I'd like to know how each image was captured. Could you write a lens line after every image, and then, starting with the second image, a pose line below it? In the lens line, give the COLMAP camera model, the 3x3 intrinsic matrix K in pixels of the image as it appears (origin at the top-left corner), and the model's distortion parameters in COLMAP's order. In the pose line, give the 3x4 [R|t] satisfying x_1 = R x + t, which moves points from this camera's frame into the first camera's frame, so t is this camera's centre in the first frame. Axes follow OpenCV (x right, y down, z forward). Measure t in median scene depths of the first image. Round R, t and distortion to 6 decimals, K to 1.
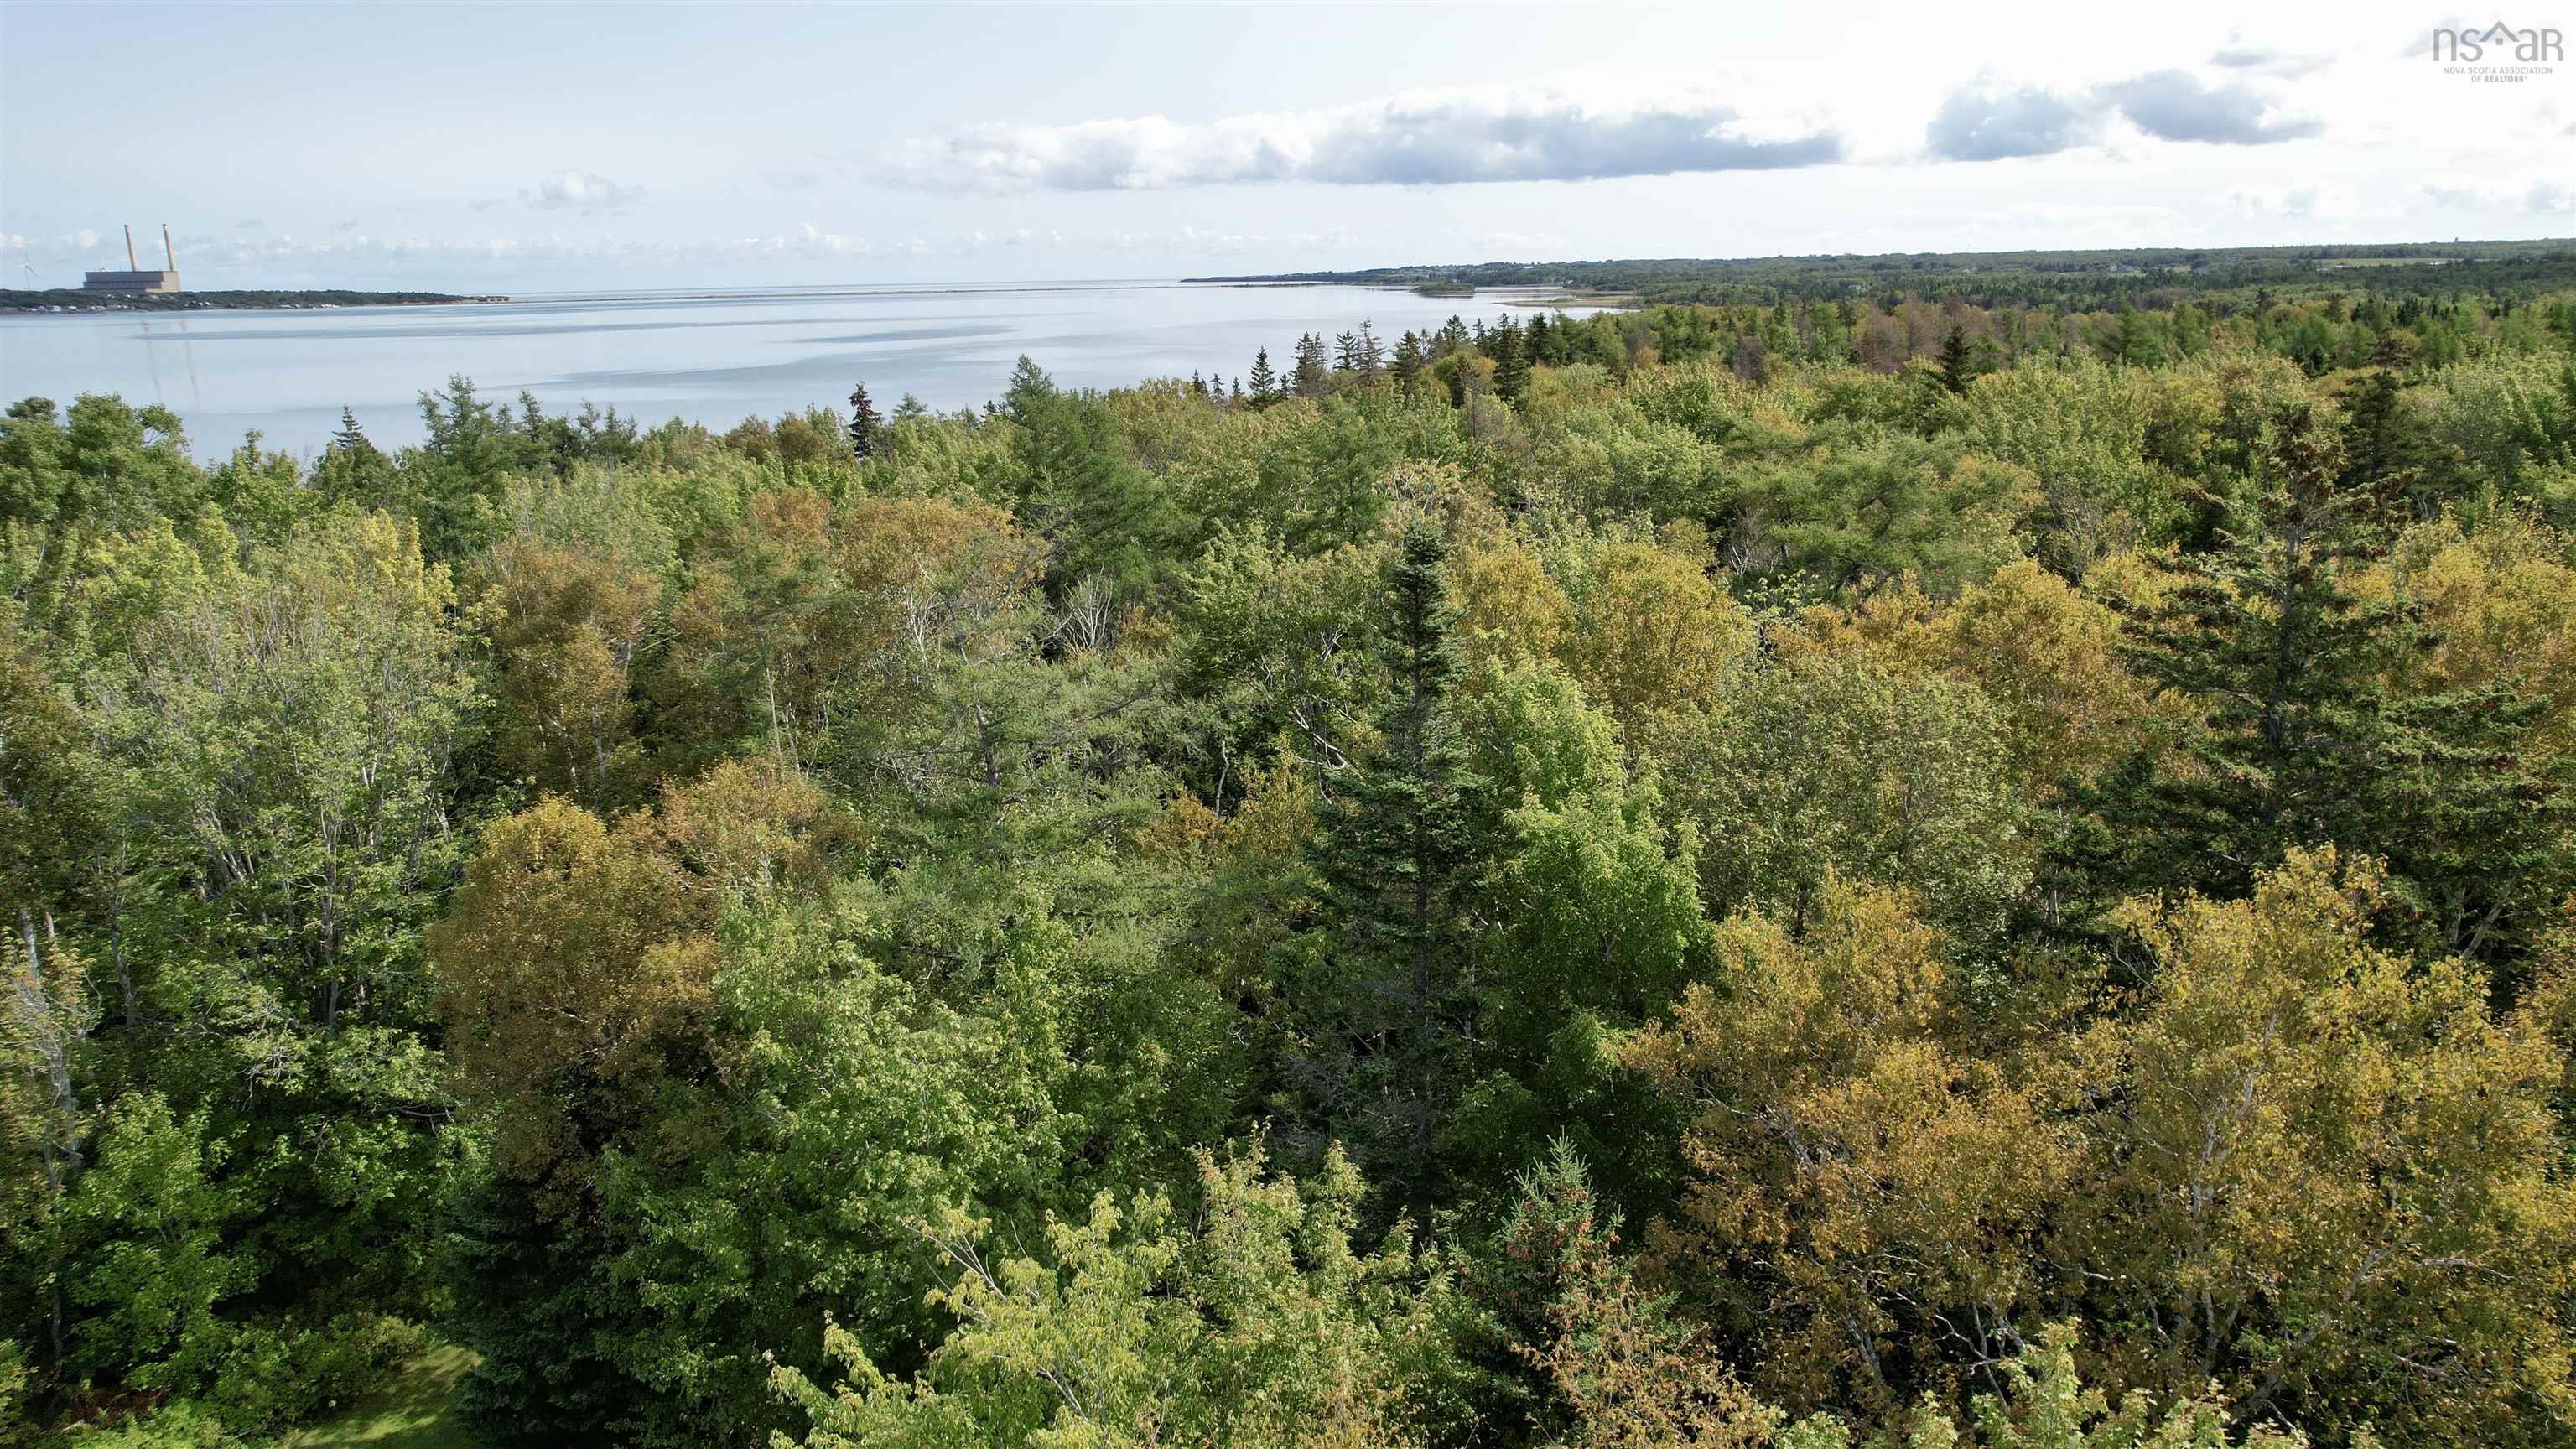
lens RADIAL K [[1640.3, 0, 1308.9], [0, 1640.3, 731.9], [0, 0, 1]] dist [-0.083577, 0.073364]
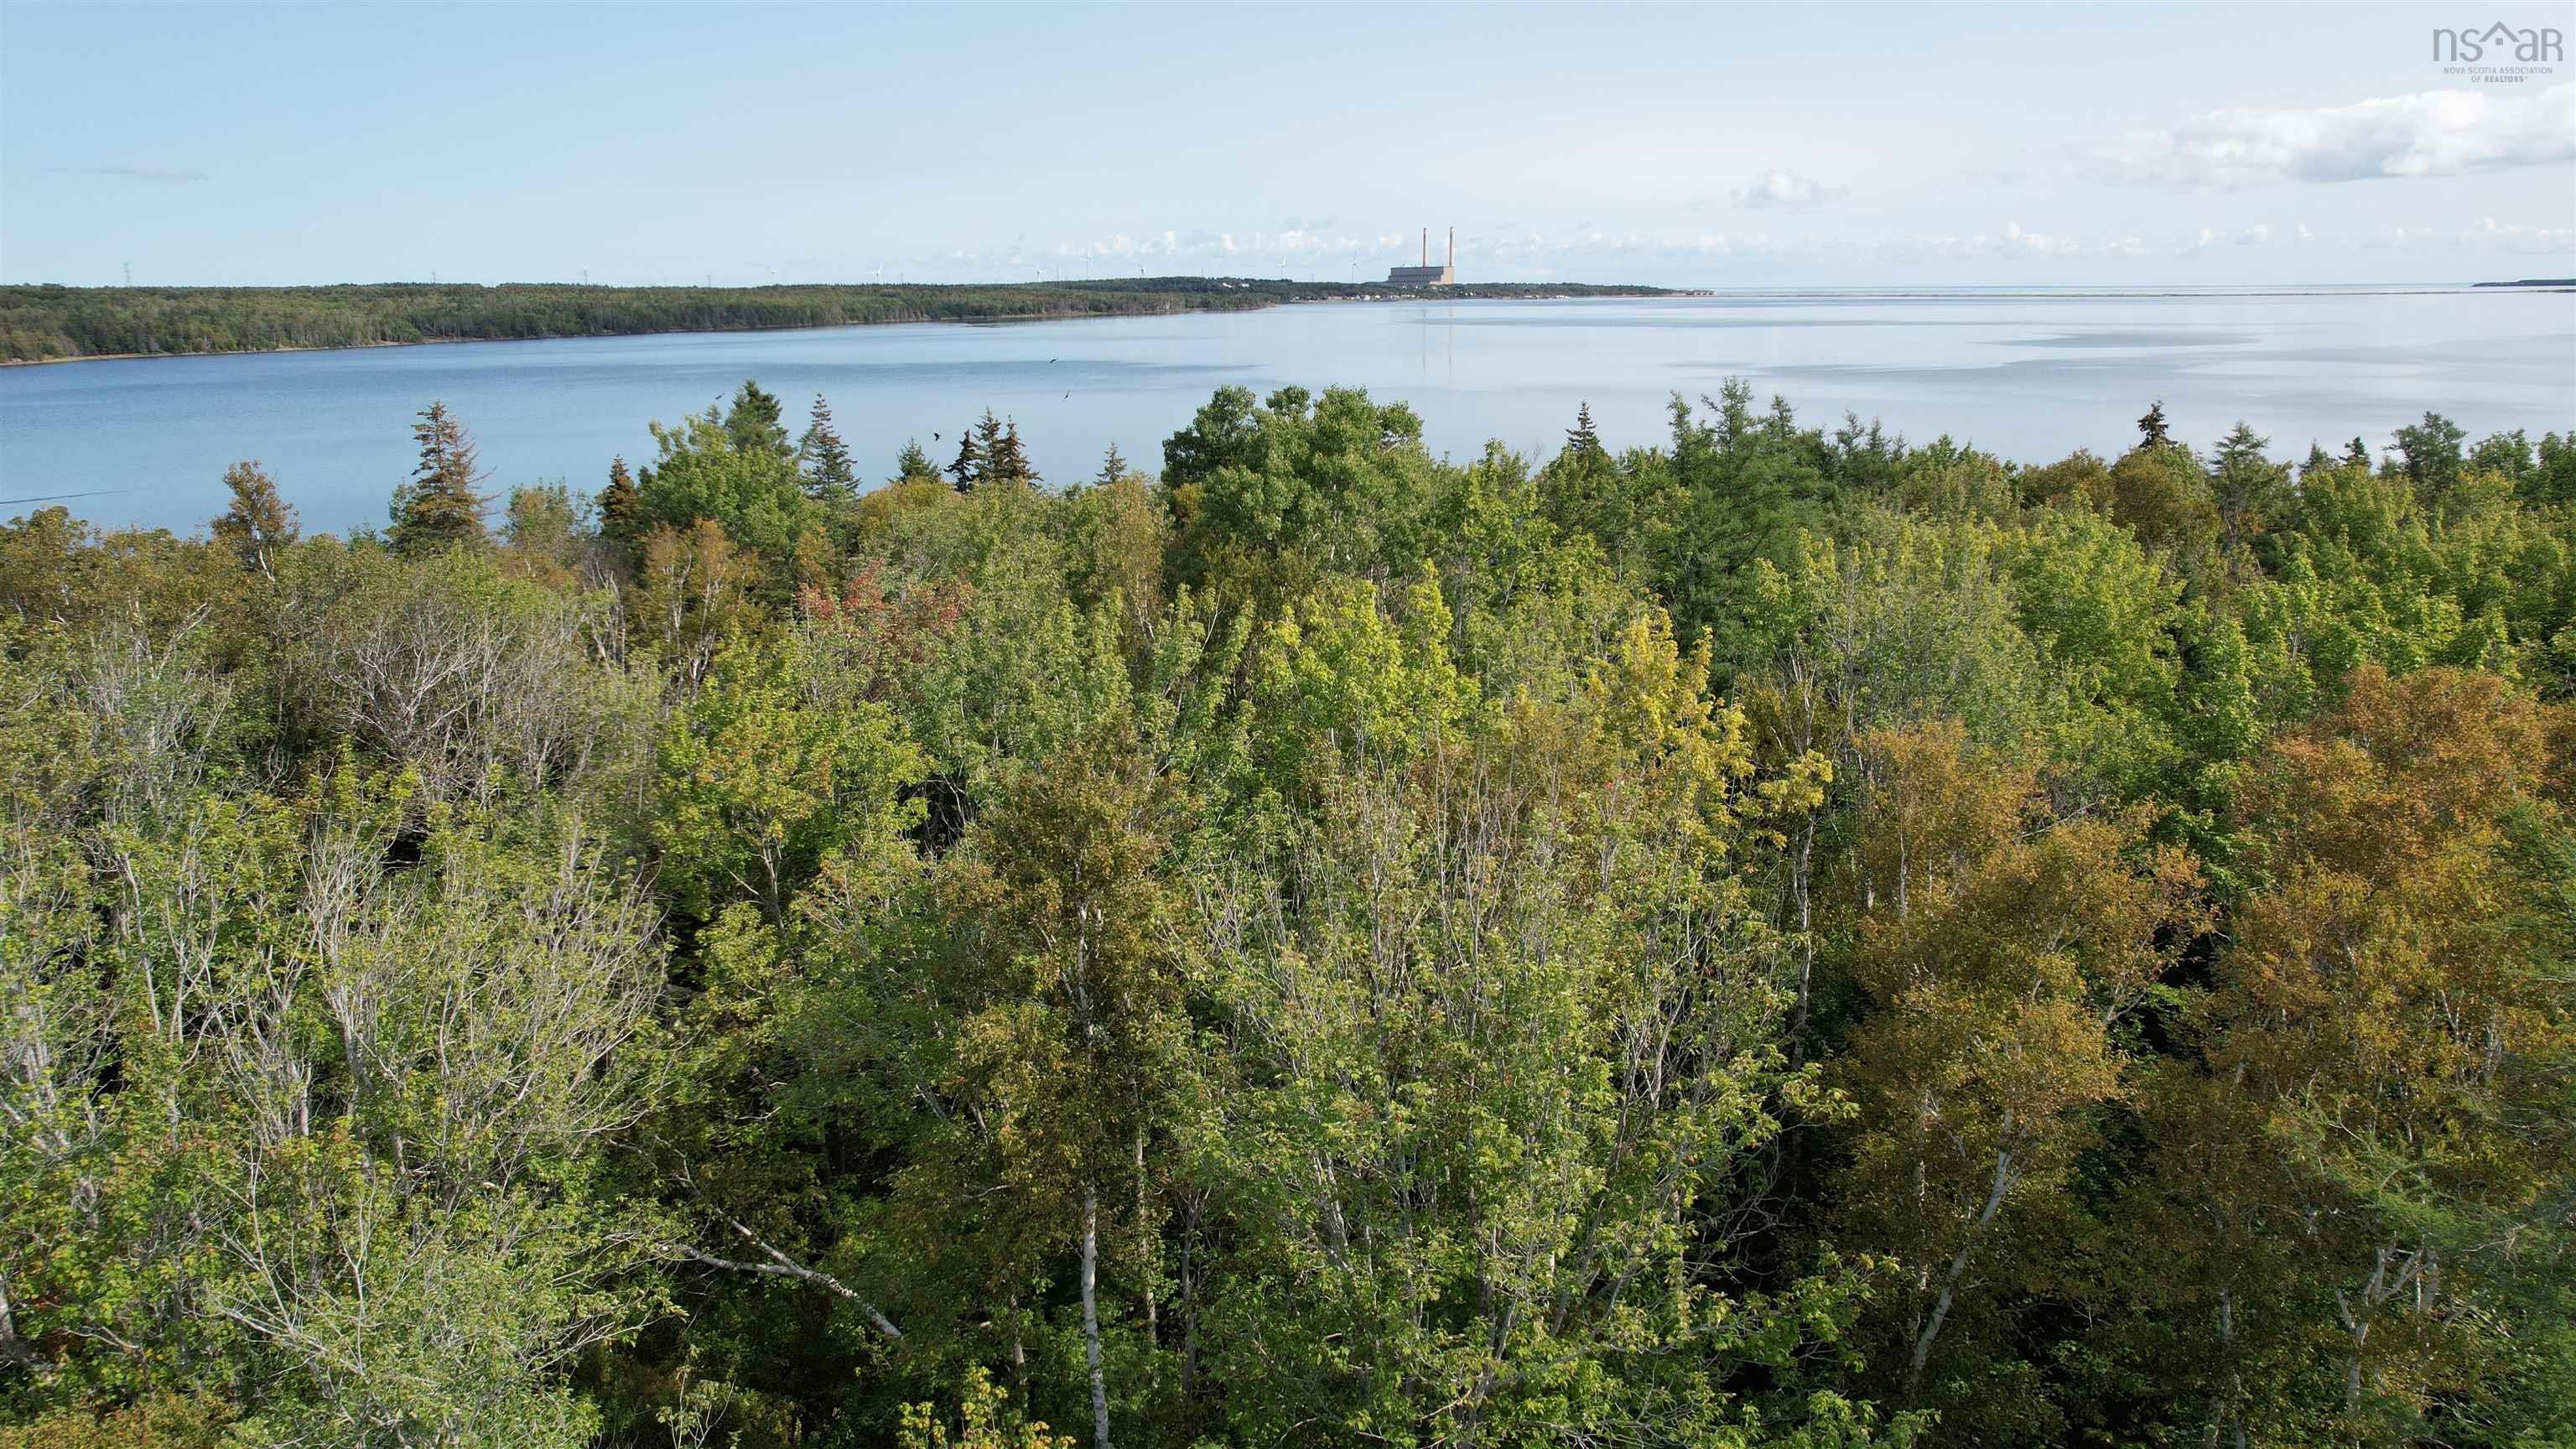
lens RADIAL K [[1640.3, 0, 1308.9], [0, 1640.3, 731.9], [0, 0, 1]] dist [-0.083577, 0.073364]
pose [[0.776116, 0.164436, -0.608773, -0.218459], [-0.163954, 0.984821, 0.056987, -0.078063], [0.608903, 0.055583, 0.791295, 0.317985]]
